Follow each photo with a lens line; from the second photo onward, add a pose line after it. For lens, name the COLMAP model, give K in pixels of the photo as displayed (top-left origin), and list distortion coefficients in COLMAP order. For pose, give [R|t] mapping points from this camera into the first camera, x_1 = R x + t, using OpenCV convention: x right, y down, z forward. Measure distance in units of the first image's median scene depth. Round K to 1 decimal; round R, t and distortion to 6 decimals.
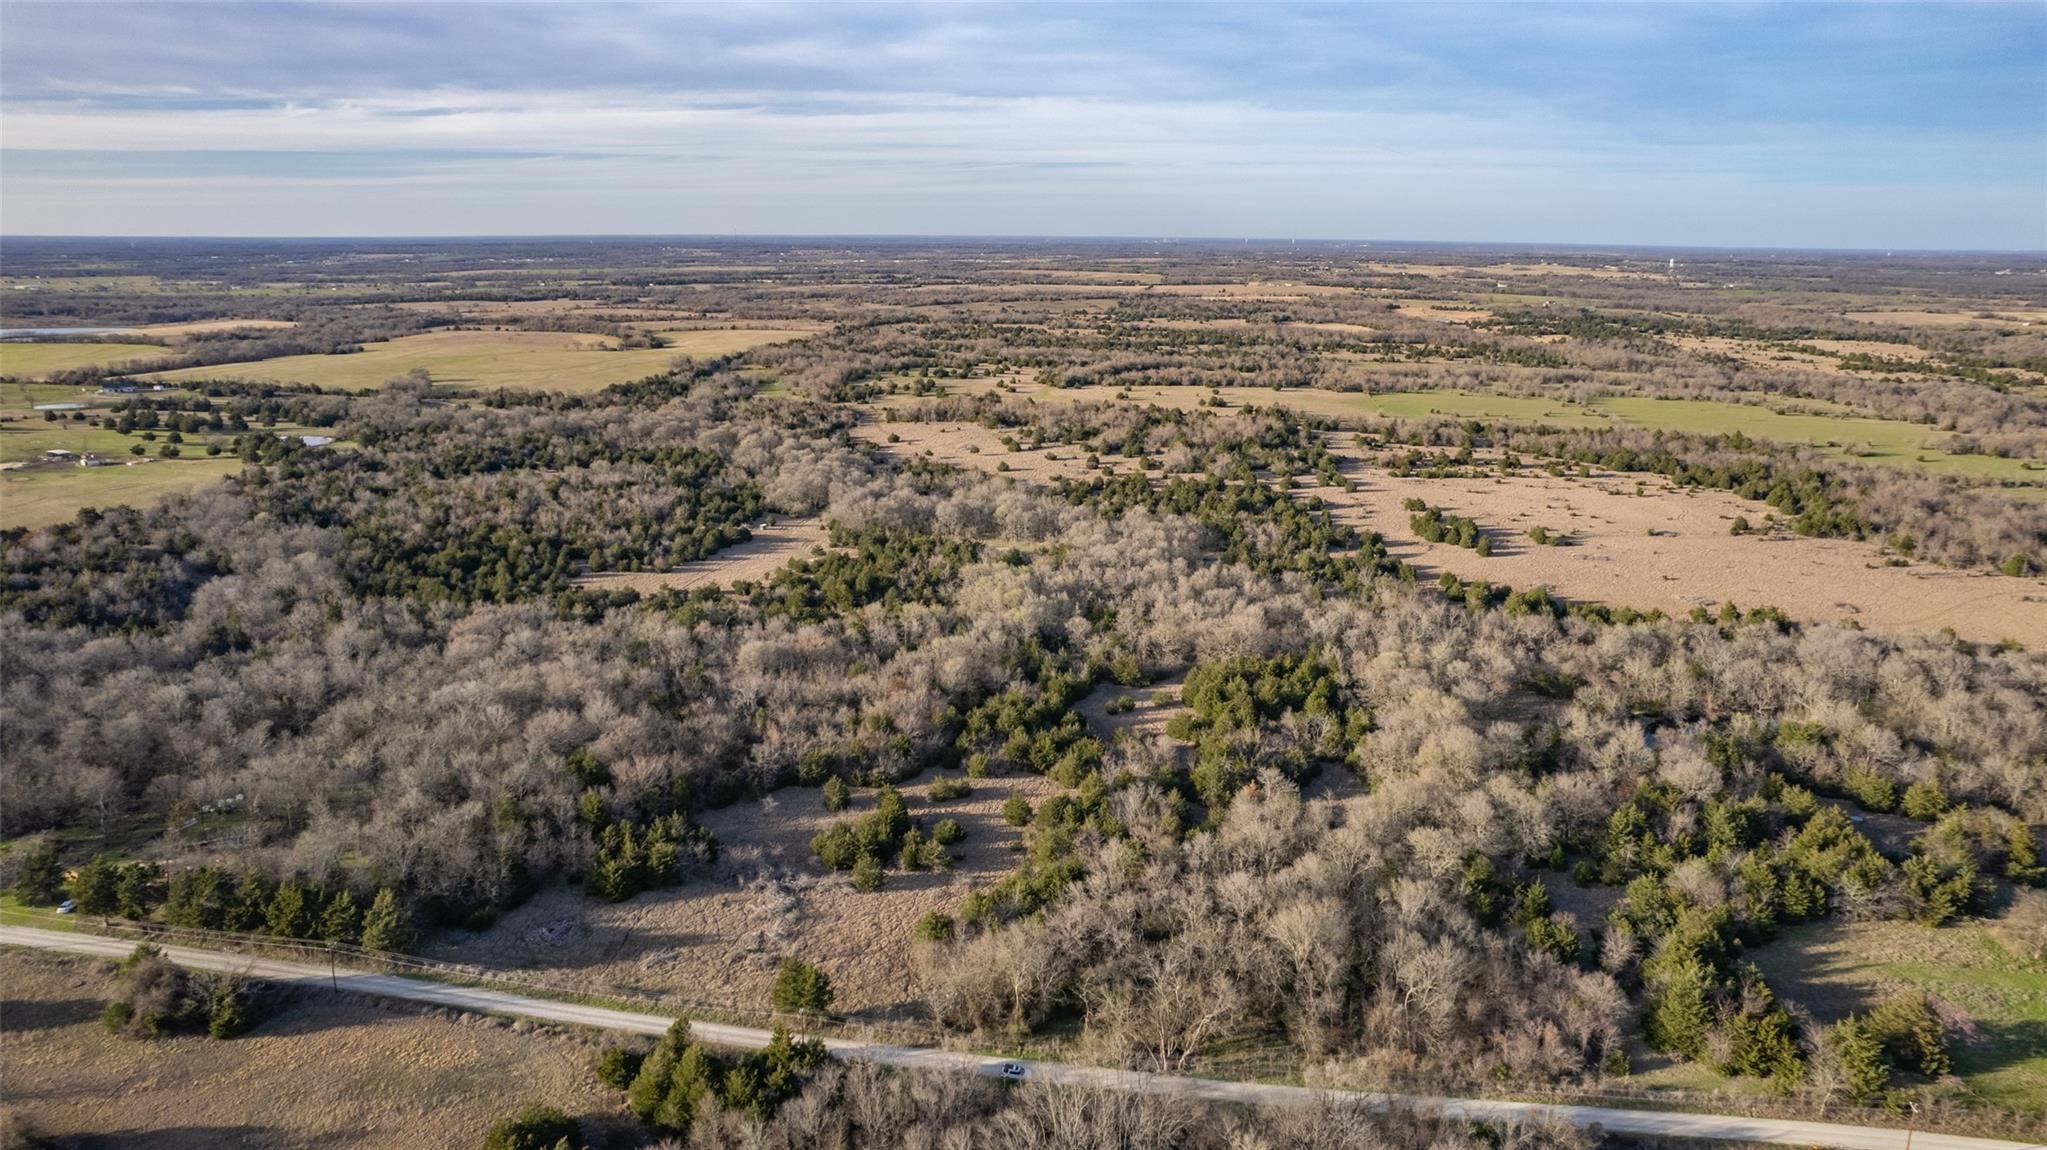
lens RADIAL K [[1306.3, 0, 1023.5], [0, 1306.3, 575.0], [0, 0, 1]] dist [-0.092132, 0.084145]
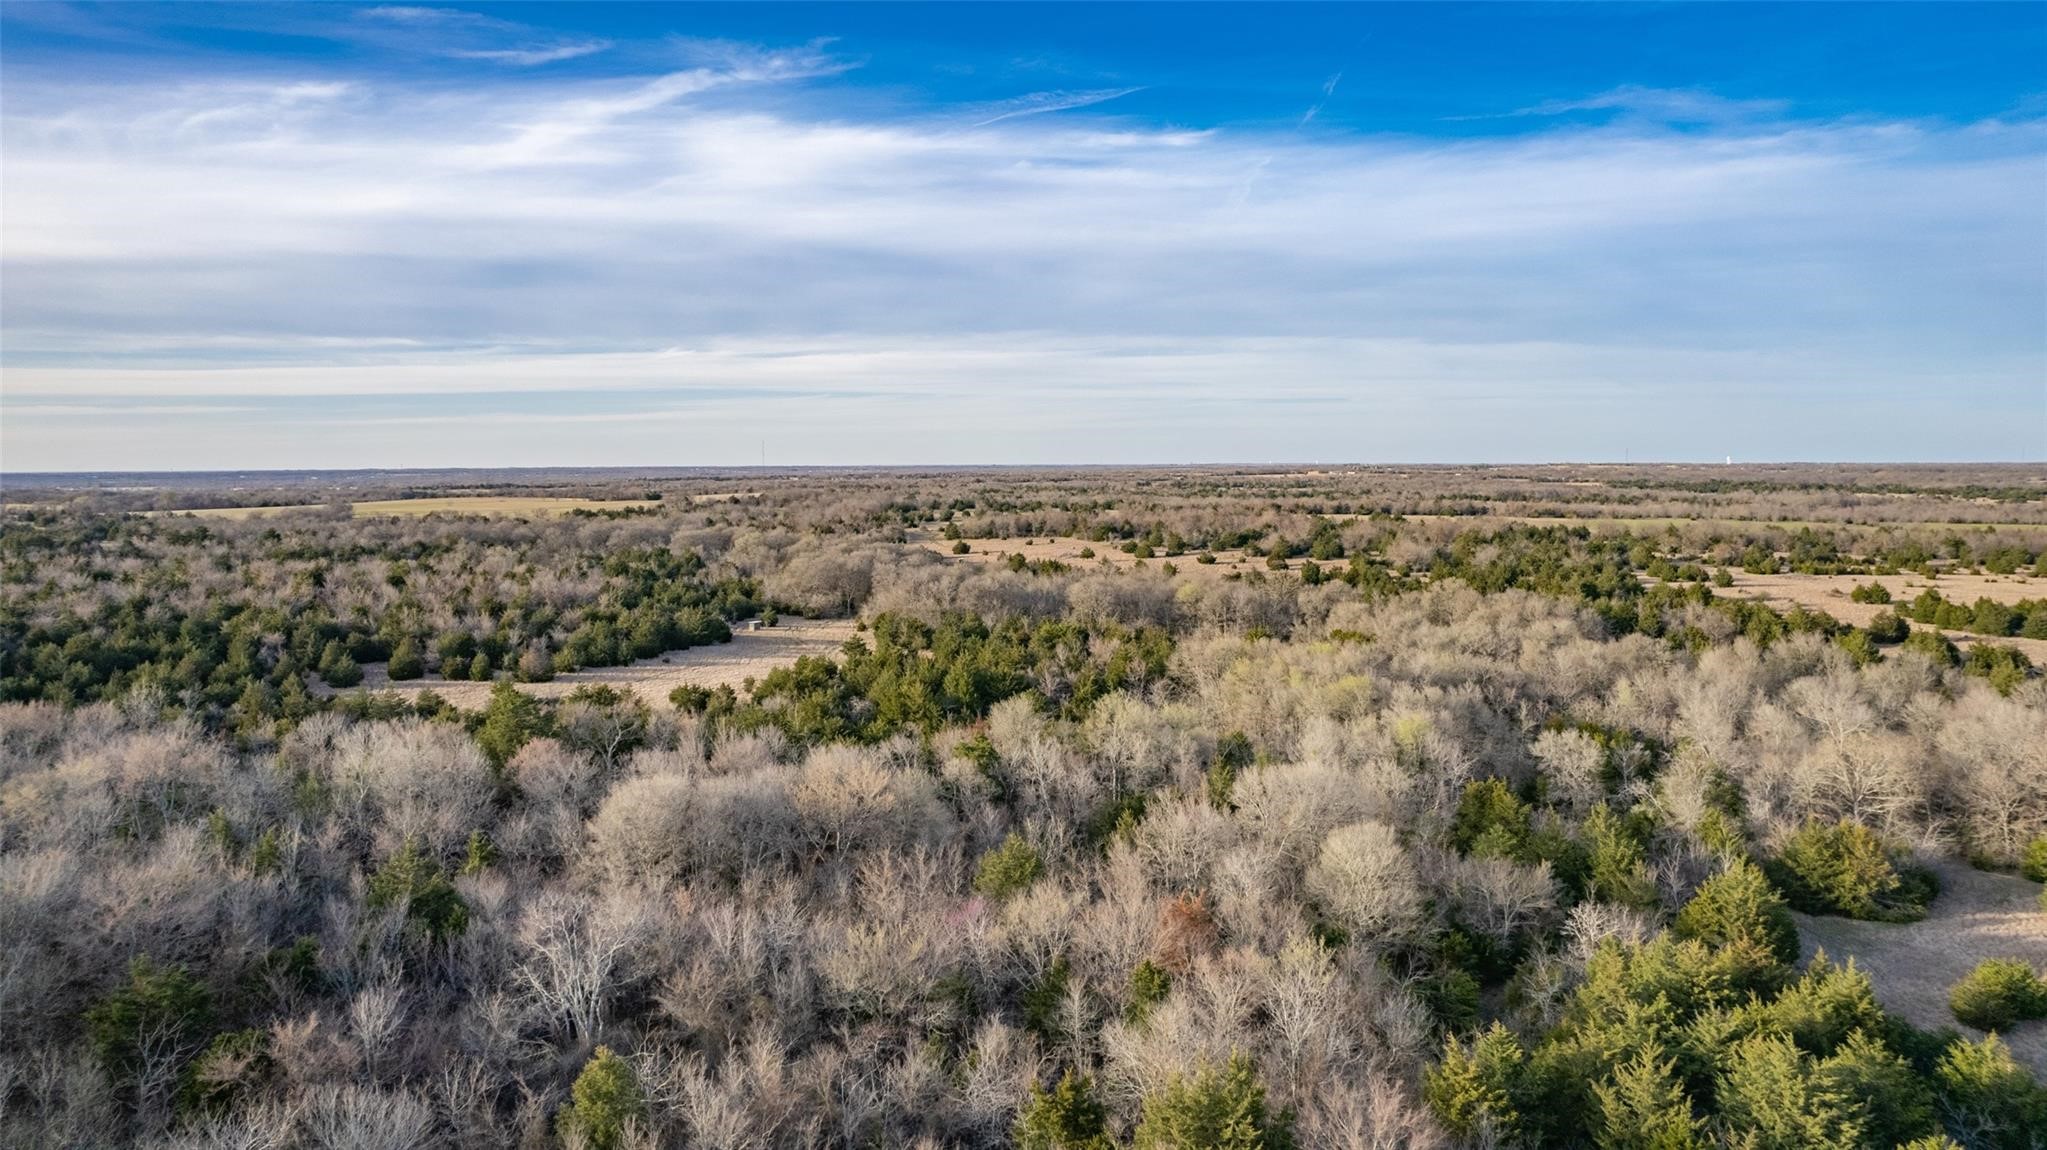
lens RADIAL K [[1306.3, 0, 1023.5], [0, 1306.3, 575.0], [0, 0, 1]] dist [-0.092132, 0.084145]
pose [[0.999779, -0.011418, -0.017677, -0.073772], [0.008208, 0.985056, -0.172039, 0.036050], [0.019377, 0.171856, 0.984931, 0.441411]]
